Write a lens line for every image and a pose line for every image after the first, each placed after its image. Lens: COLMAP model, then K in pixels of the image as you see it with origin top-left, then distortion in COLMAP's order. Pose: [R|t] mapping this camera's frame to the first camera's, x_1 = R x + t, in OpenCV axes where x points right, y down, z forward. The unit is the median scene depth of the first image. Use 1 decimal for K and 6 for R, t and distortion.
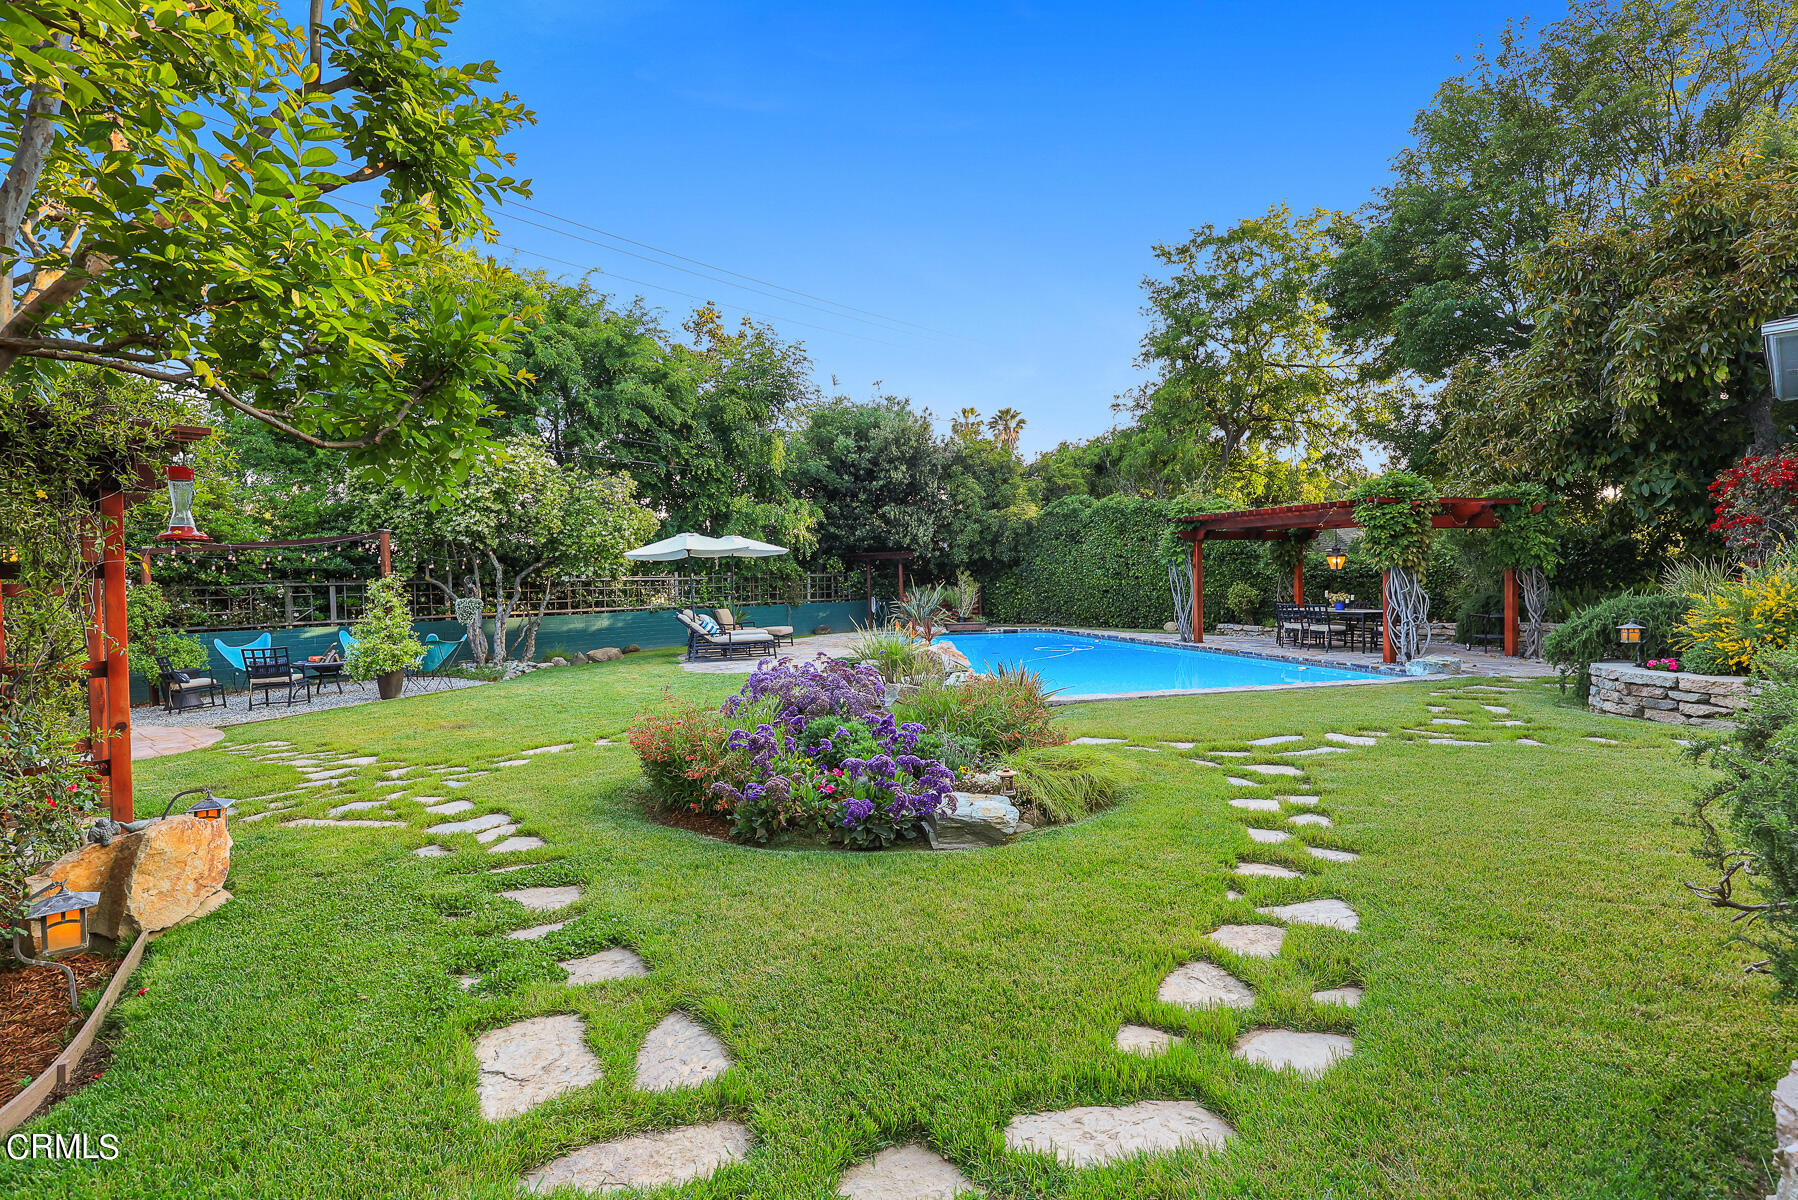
lens RADIAL K [[886.0, 0, 899.6], [0, 886.0, 600.8], [0, 0, 1]] dist [-0.006845, -0.000233]
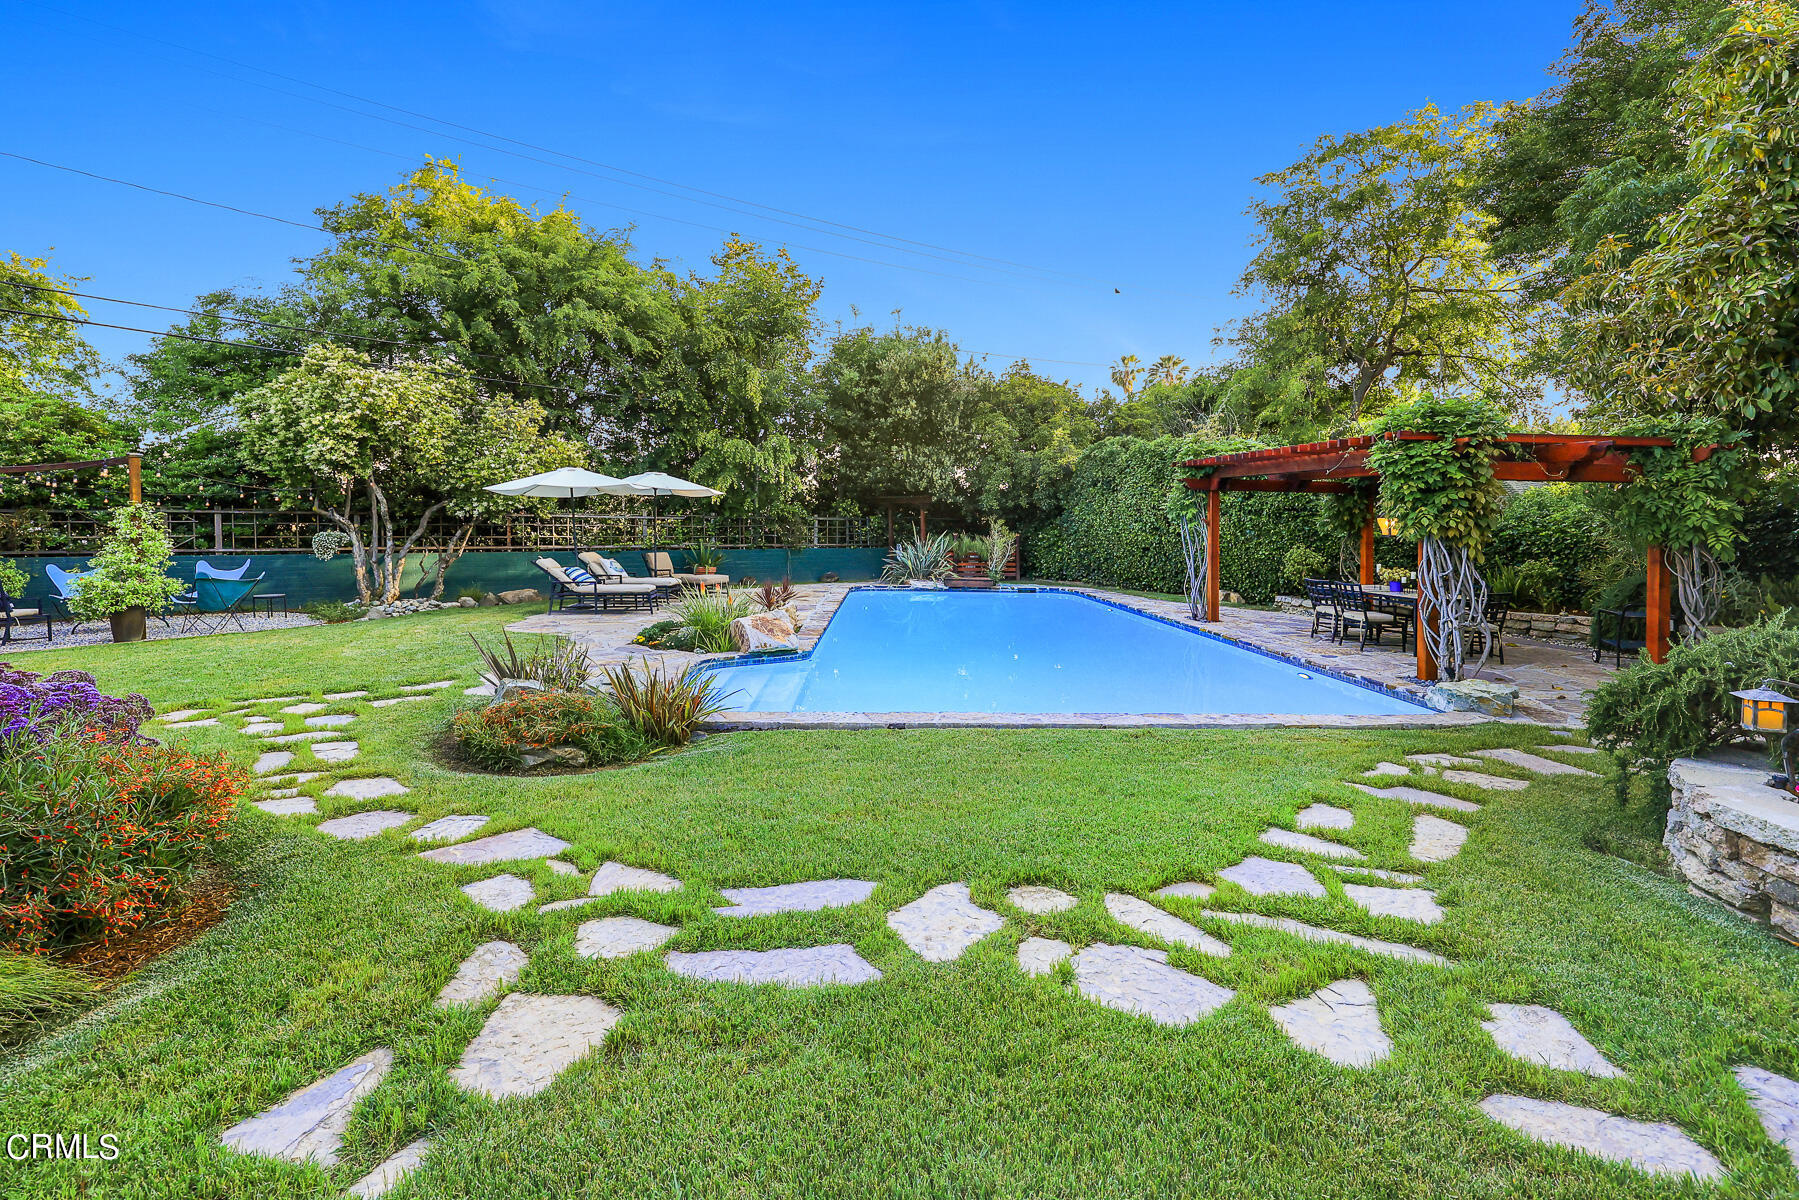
lens RADIAL K [[823.3, 0, 891.1], [0, 823.3, 528.8], [0, 0, 1]] dist [-0.002919, -0.000998]
pose [[0.972485, 0.036596, -0.230073, 0.213915], [-0.039833, 0.999162, -0.009439, -0.015640], [0.229535, 0.018344, 0.973128, 0.212695]]
